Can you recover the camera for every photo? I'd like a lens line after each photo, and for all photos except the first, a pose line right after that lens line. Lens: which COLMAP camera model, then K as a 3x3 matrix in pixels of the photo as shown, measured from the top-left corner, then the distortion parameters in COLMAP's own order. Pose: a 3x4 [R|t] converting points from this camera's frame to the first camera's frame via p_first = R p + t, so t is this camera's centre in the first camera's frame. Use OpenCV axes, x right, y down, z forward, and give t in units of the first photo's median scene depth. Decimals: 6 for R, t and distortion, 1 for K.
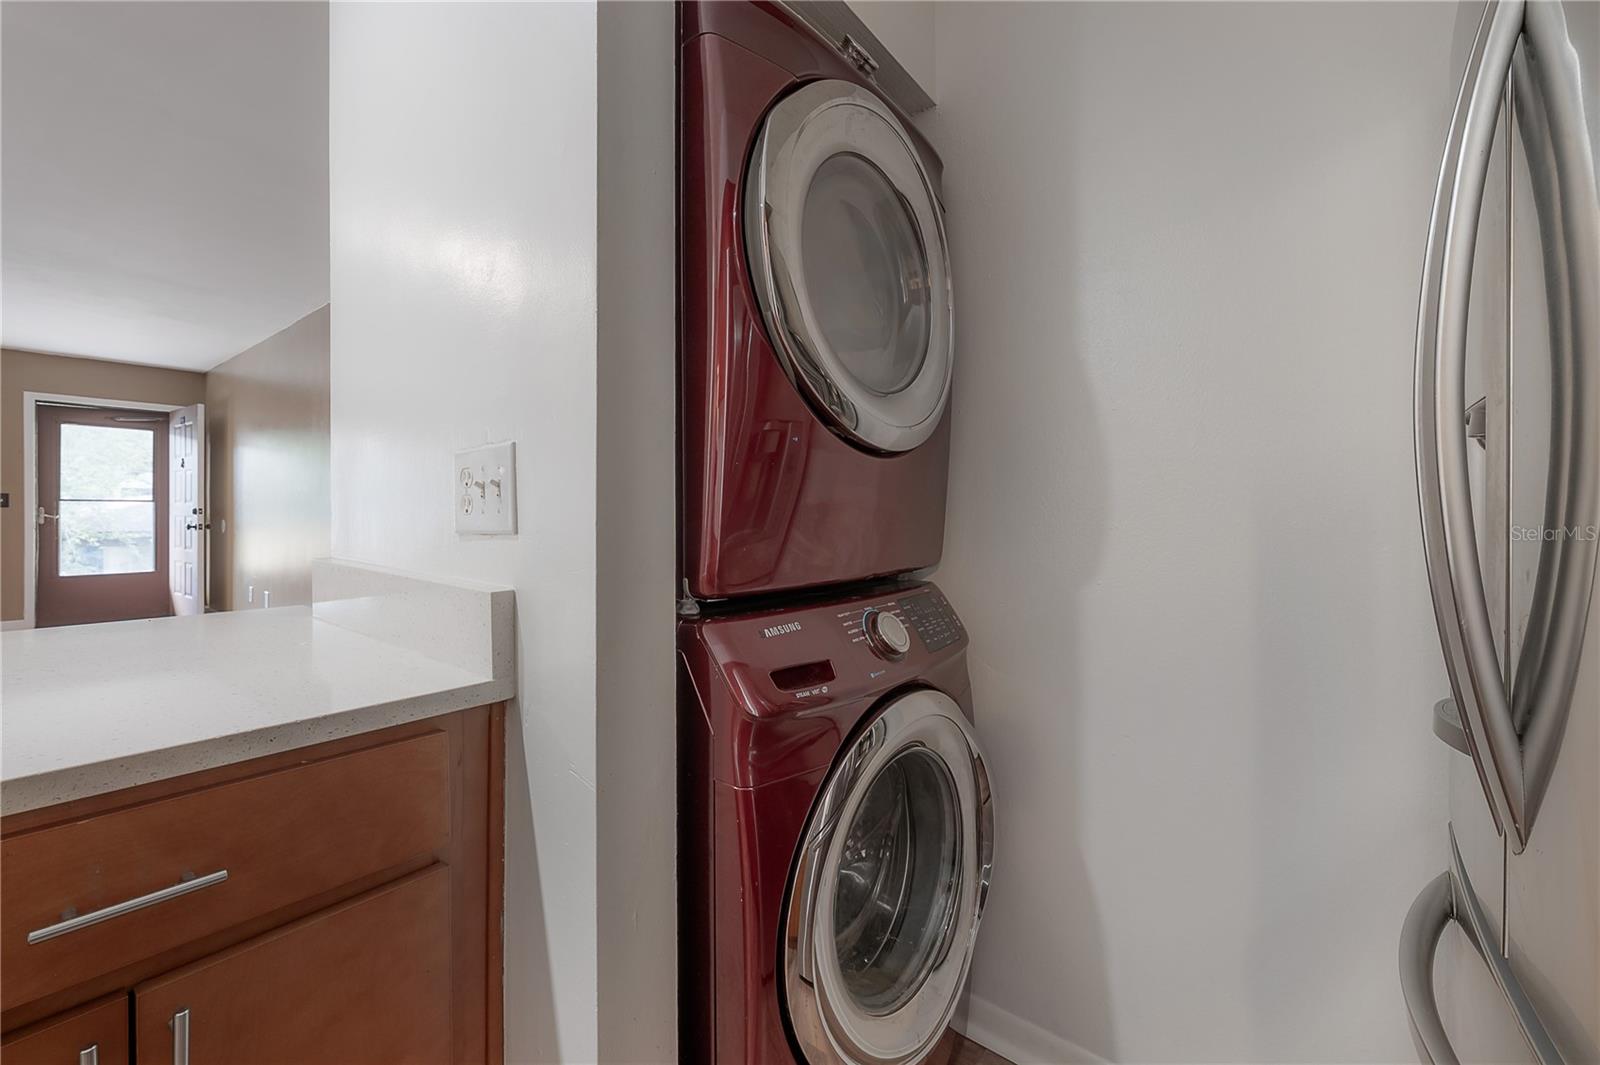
lens RADIAL K [[652.5, 0, 794.3], [0, 652.5, 507.7], [0, 0, 1]] dist [0.000510, 0.000014]
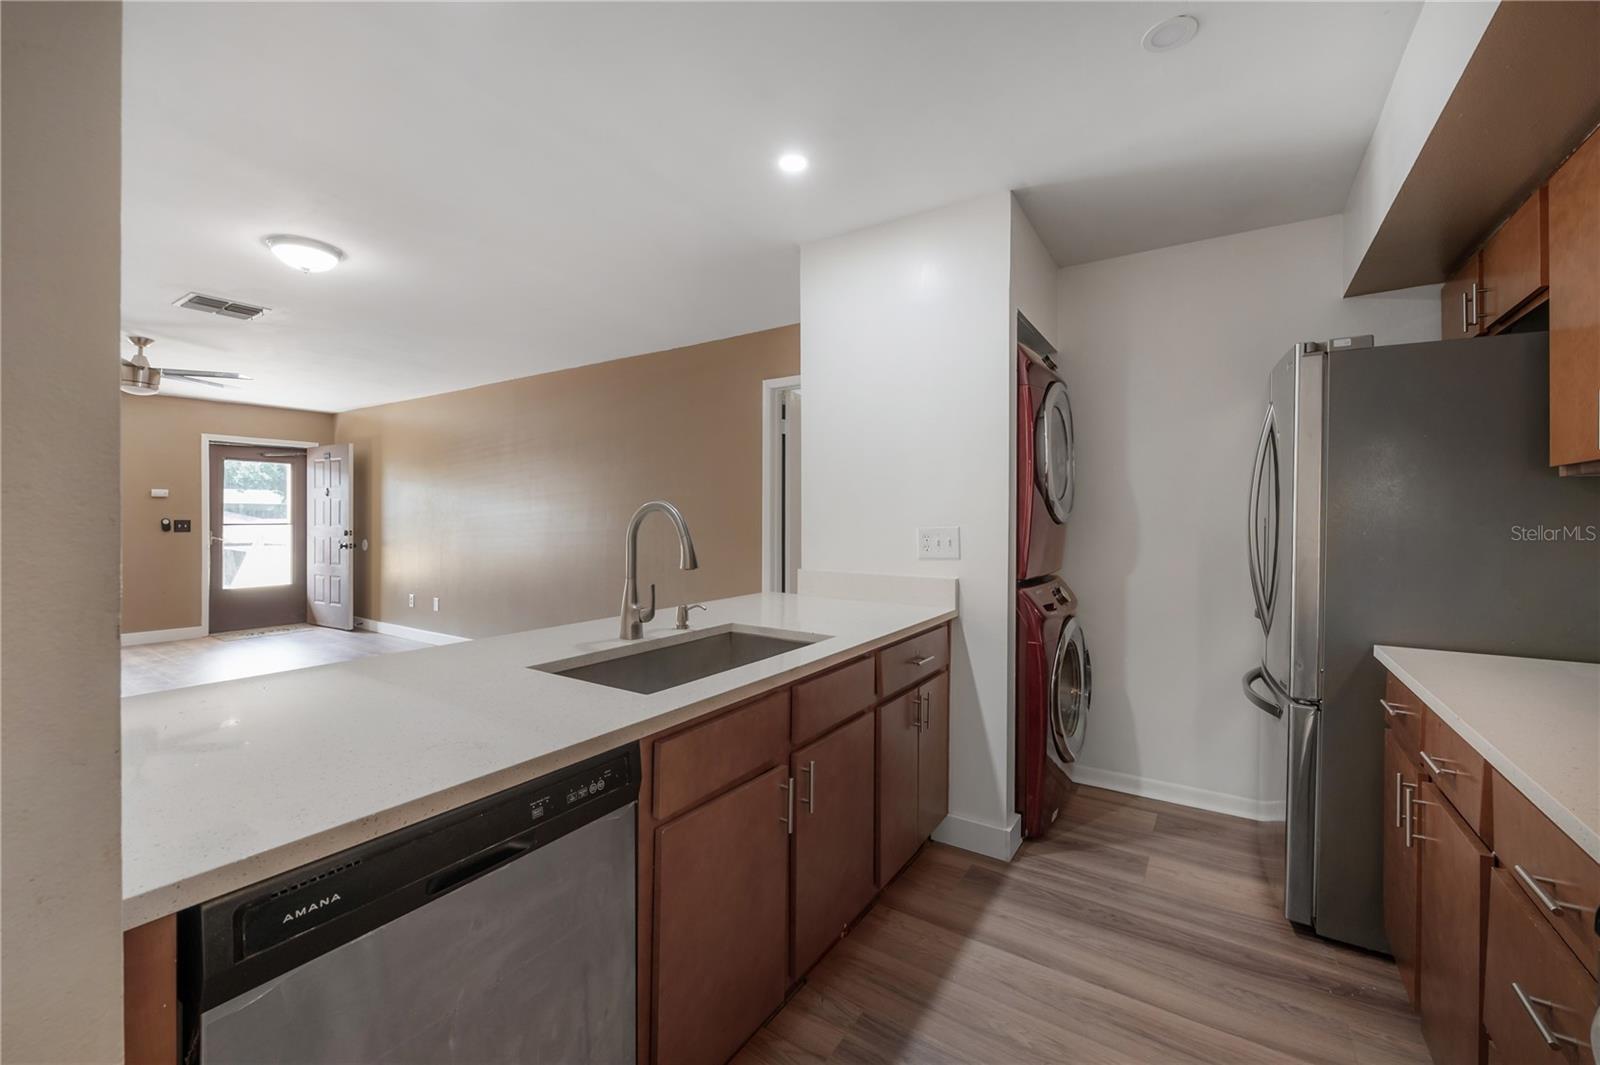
lens RADIAL K [[643.6, 0, 799.1], [0, 643.6, 518.6], [0, 0, 1]] dist [-0.001109, 0.000003]
pose [[0.996393, -0.006231, 0.084624, -0.186127], [0.005901, 0.999974, 0.004144, -0.020841], [-0.084648, -0.003630, 0.996404, -0.241213]]
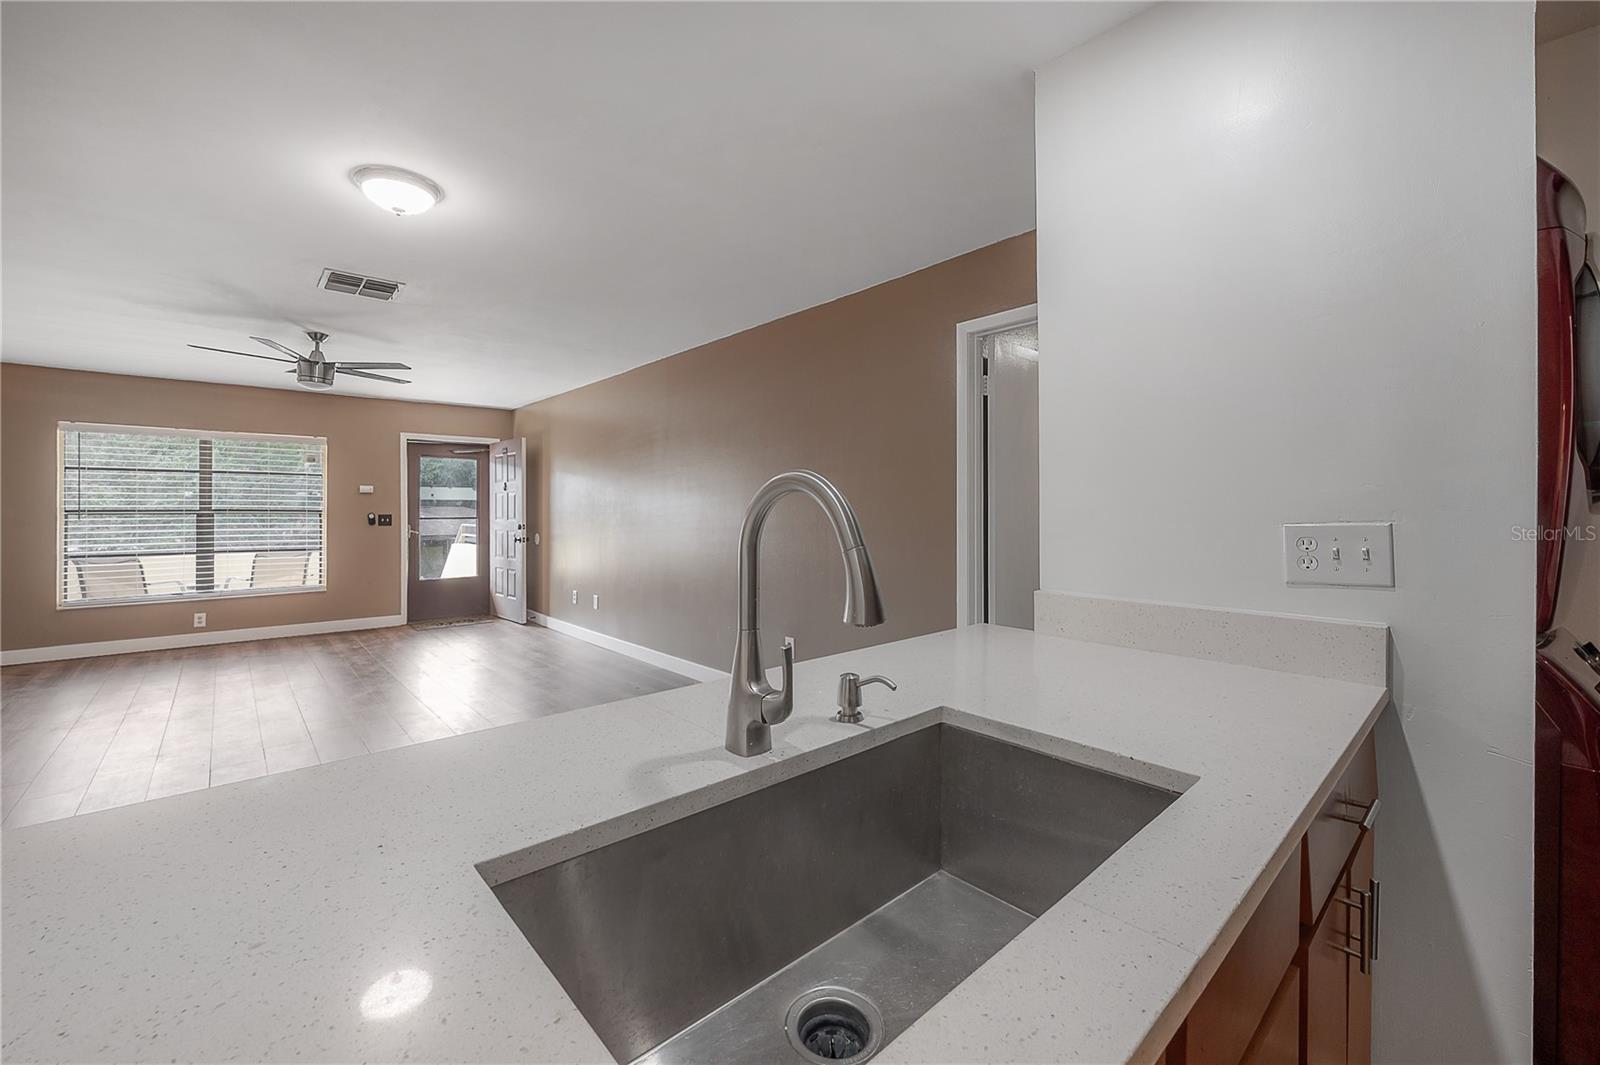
lens RADIAL K [[652.5, 0, 794.3], [0, 652.5, 507.7], [0, 0, 1]] dist [0.000510, 0.000014]
pose [[0.983564, -0.011568, -0.180190, -0.200075], [0.011080, 0.999932, -0.003717, -0.019770], [0.180221, 0.001660, 0.983625, -0.088969]]
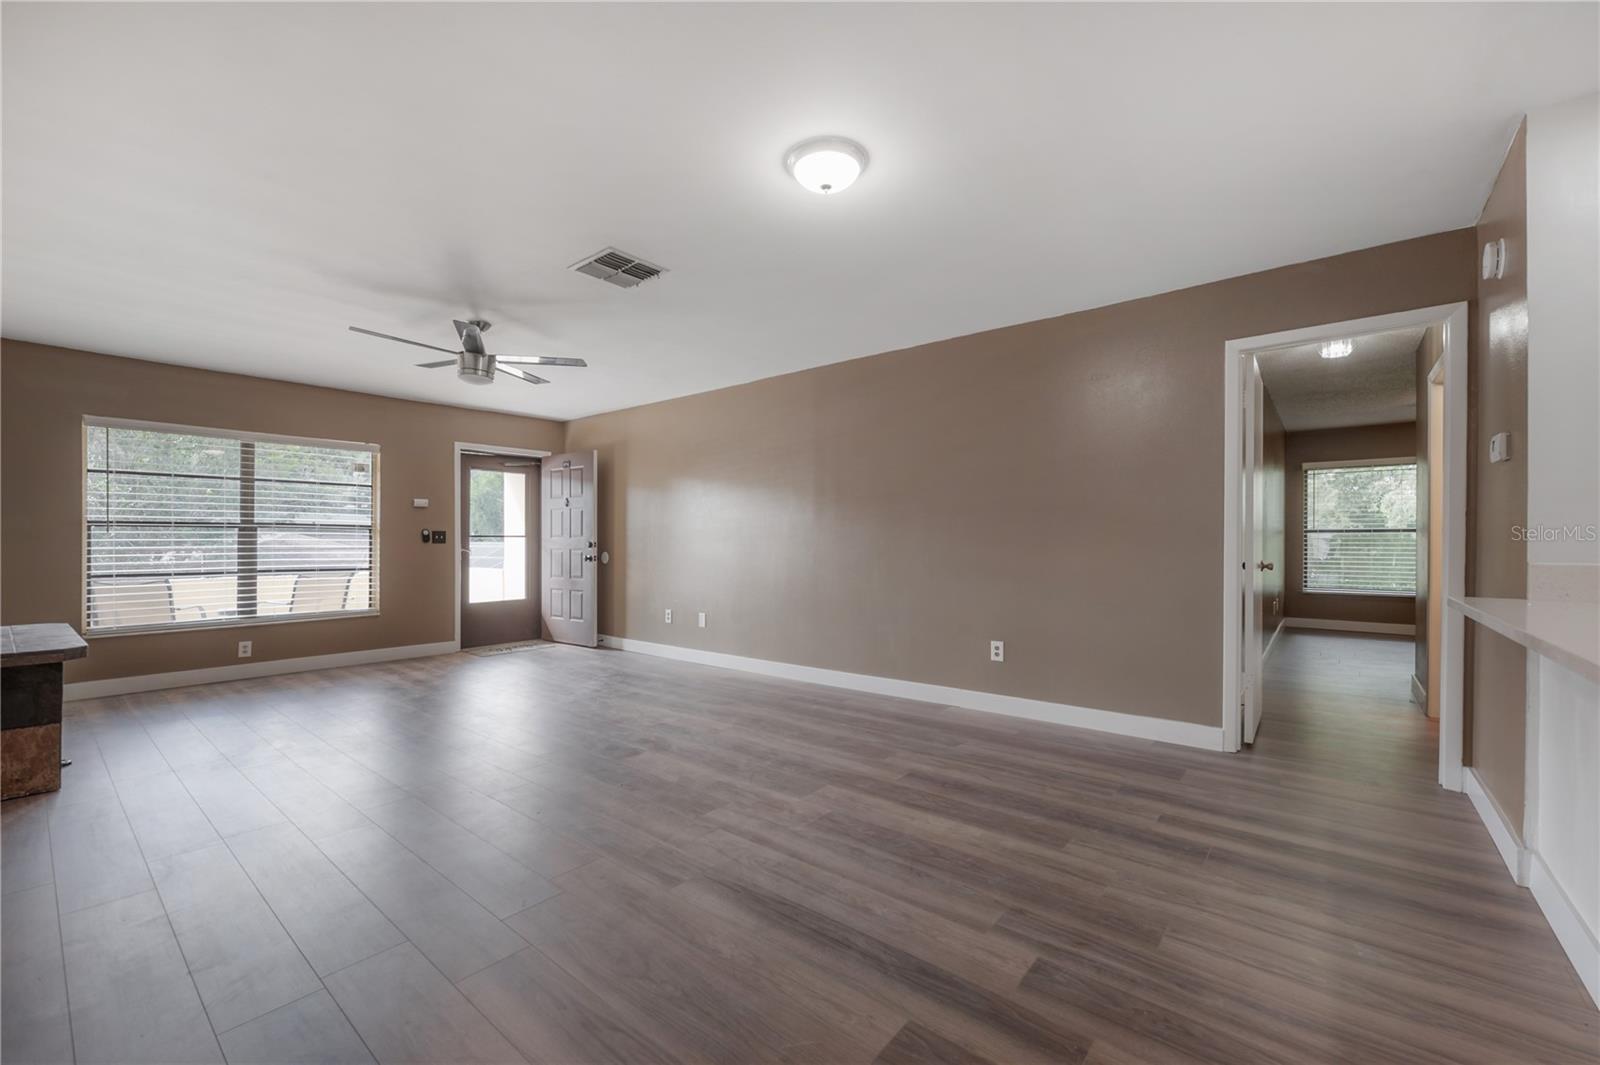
lens RADIAL K [[645.5, 0, 797.6], [0, 645.5, 534.1], [0, 0, 1]] dist [-0.001601, -0.000129]
pose [[0.999659, -0.010906, -0.023742, -0.520482], [0.010702, 0.999905, -0.008686, 0.000477], [0.023835, 0.008429, 0.999680, -0.111991]]
